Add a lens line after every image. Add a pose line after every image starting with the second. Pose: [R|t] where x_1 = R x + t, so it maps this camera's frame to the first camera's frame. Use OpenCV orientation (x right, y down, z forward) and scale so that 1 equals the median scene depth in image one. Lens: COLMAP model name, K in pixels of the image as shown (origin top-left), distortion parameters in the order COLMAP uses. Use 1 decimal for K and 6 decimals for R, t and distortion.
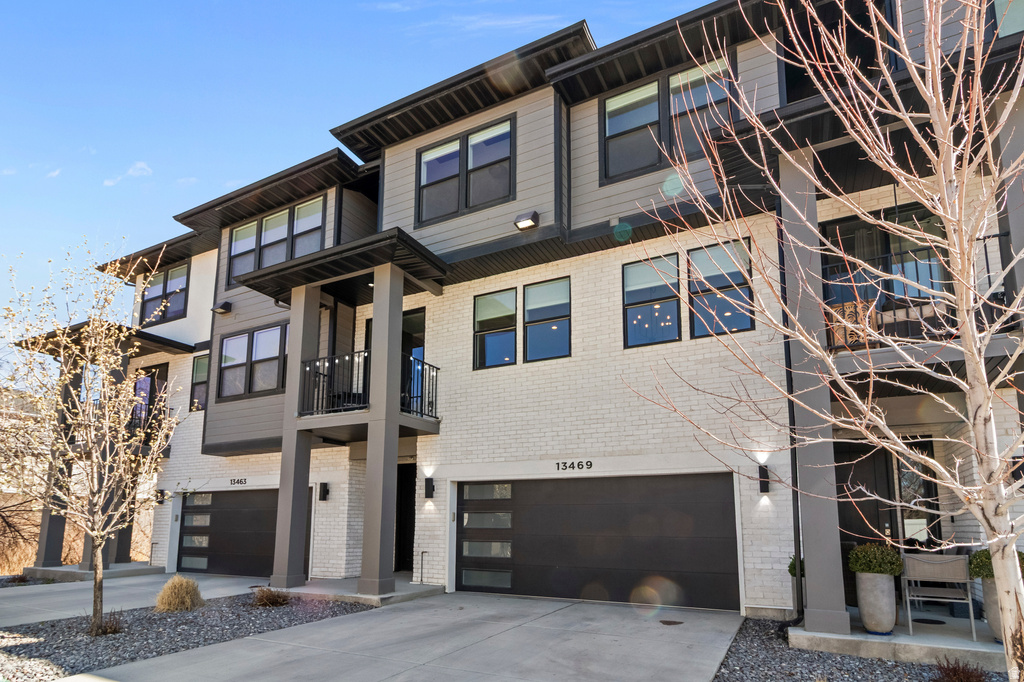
lens RADIAL K [[511.3, 0, 532.4], [0, 511.3, 394.8], [0, 0, 1]] dist [0.002027, 0.000323]
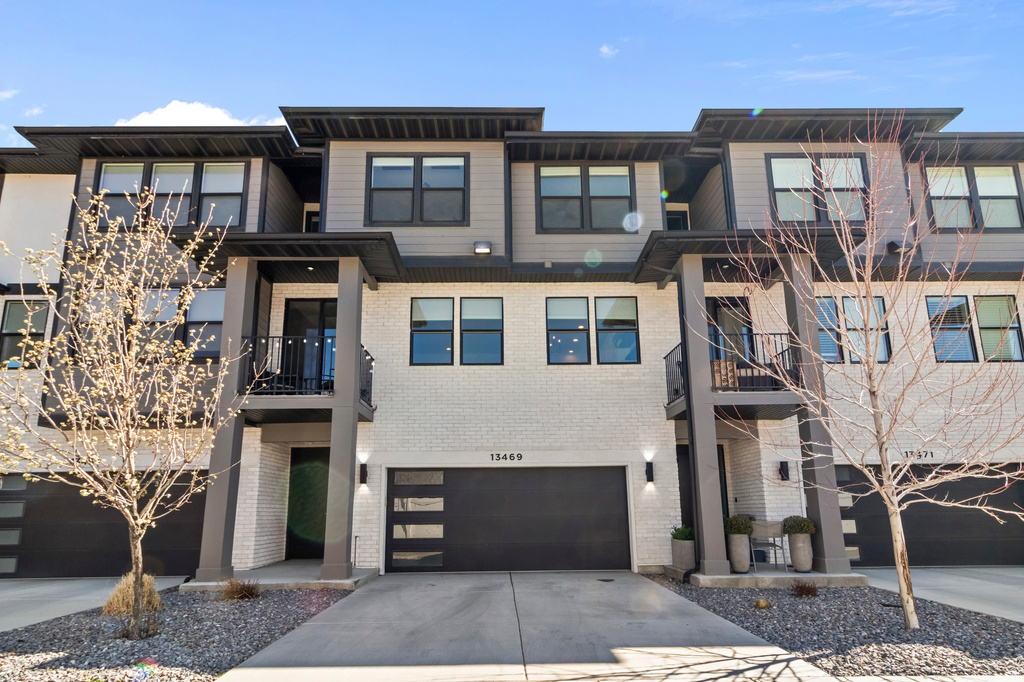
lens RADIAL K [[486.8, 0, 509.5], [0, 486.8, 349.6], [0, 0, 1]] dist [0.000411, 0.000311]
pose [[0.889688, 0.127885, 0.438294, -0.412499], [-0.097443, 0.991038, -0.091366, -0.007270], [-0.446050, 0.038579, 0.894176, -0.032289]]
